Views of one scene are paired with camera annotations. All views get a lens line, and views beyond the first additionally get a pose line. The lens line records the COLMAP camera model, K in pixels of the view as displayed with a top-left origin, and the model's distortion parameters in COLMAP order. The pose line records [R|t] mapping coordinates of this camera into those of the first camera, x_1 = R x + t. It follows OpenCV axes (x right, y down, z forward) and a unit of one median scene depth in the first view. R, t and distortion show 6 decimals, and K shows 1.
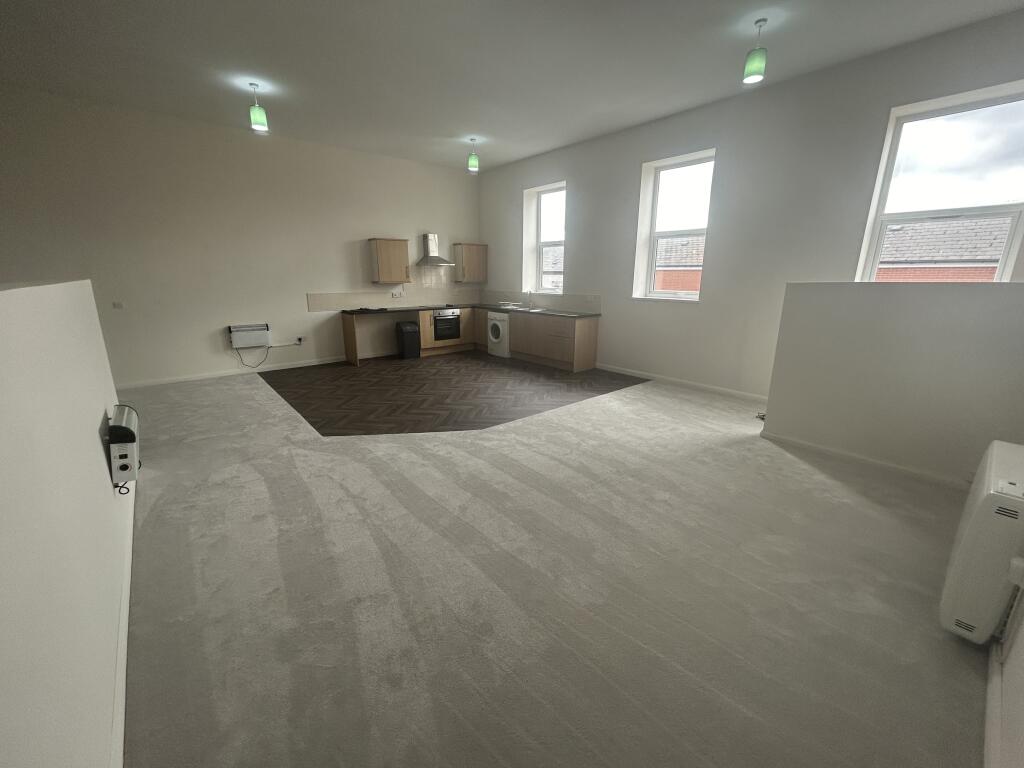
lens RADIAL K [[413.1, 0, 512.0], [0, 413.1, 384.0], [0, 0, 1]] dist [-0.006944, 0.000319]
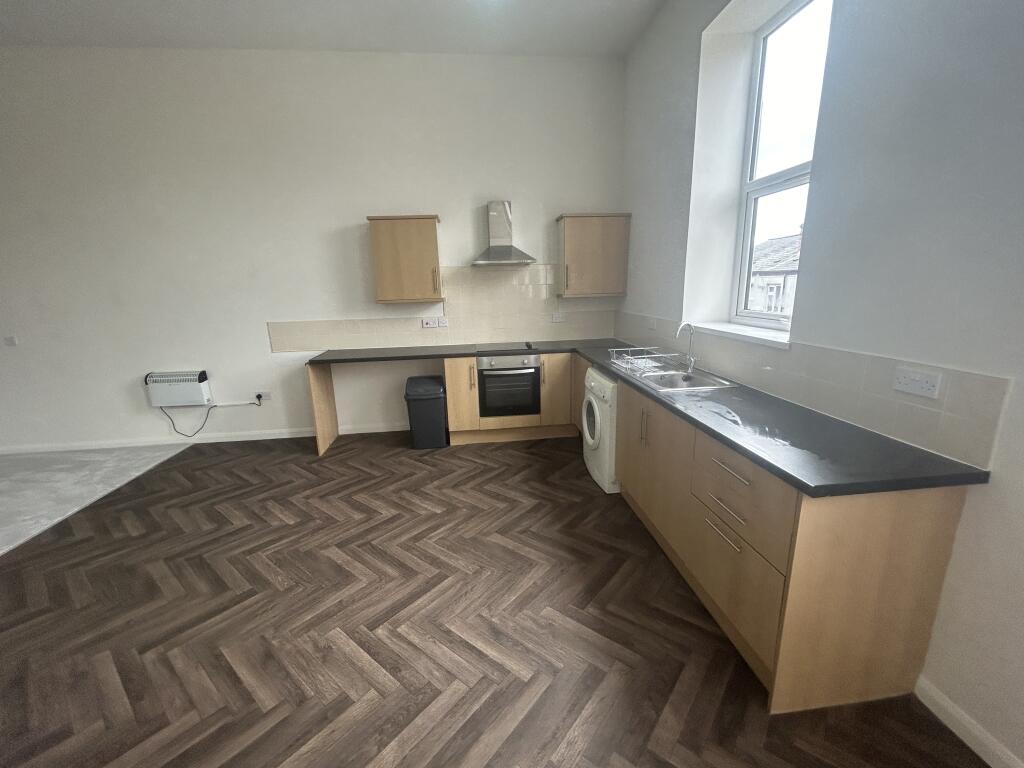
lens RADIAL K [[413.1, 0, 512.0], [0, 413.1, 384.0], [0, 0, 1]] dist [-0.006944, 0.000319]
pose [[0.826989, 0.108499, -0.551649, 0.115061], [-0.115042, 0.993098, 0.022861, -0.164087], [0.550322, 0.044557, 0.833763, 0.623487]]
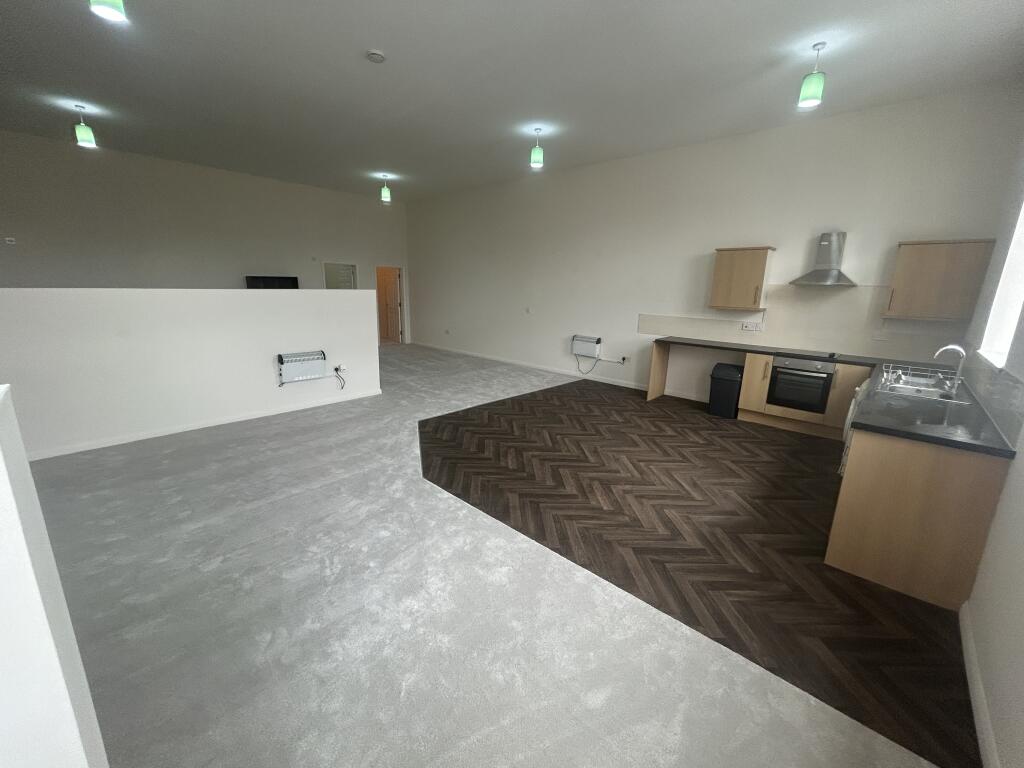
lens RADIAL K [[413.1, 0, 512.0], [0, 413.1, 384.0], [0, 0, 1]] dist [-0.006944, 0.000319]
pose [[0.113840, 0.231272, -0.966206, 0.378289], [-0.278934, 0.940851, 0.192339, -0.148916], [0.953539, 0.247612, 0.171616, 0.528475]]
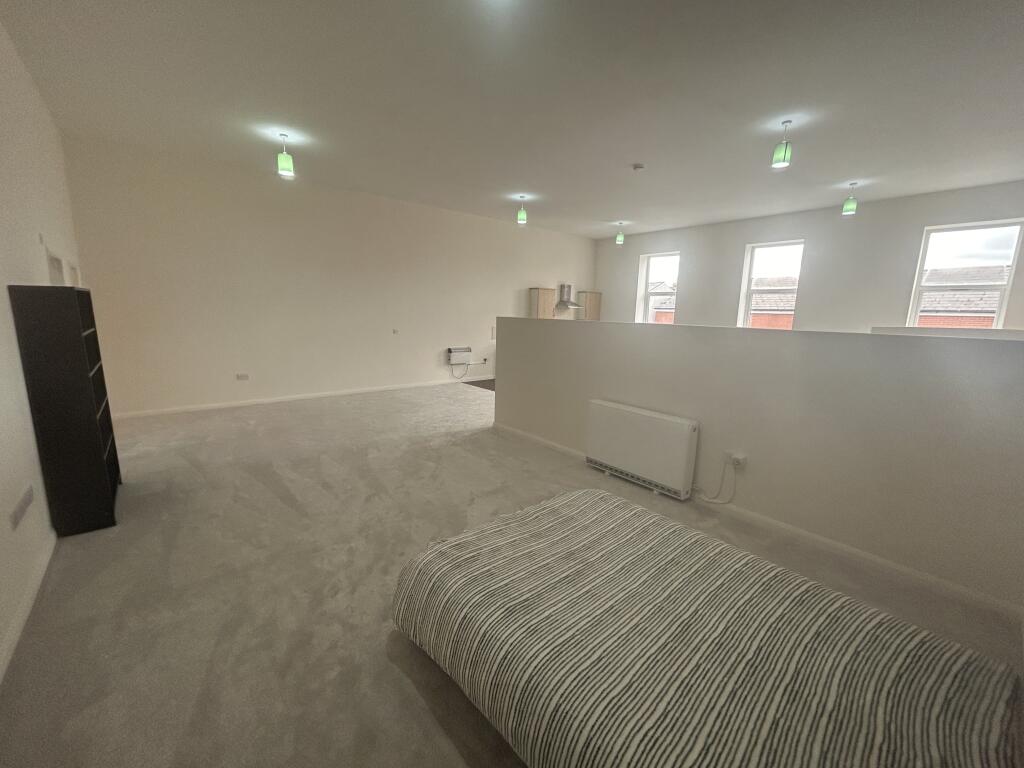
lens RADIAL K [[413.1, 0, 512.0], [0, 413.1, 384.0], [0, 0, 1]] dist [-0.006944, 0.000319]
pose [[0.999805, 0.019184, 0.004633, -0.385587], [-0.018695, 0.995844, -0.089134, 0.081377], [-0.006324, 0.089030, 0.996009, -0.309596]]
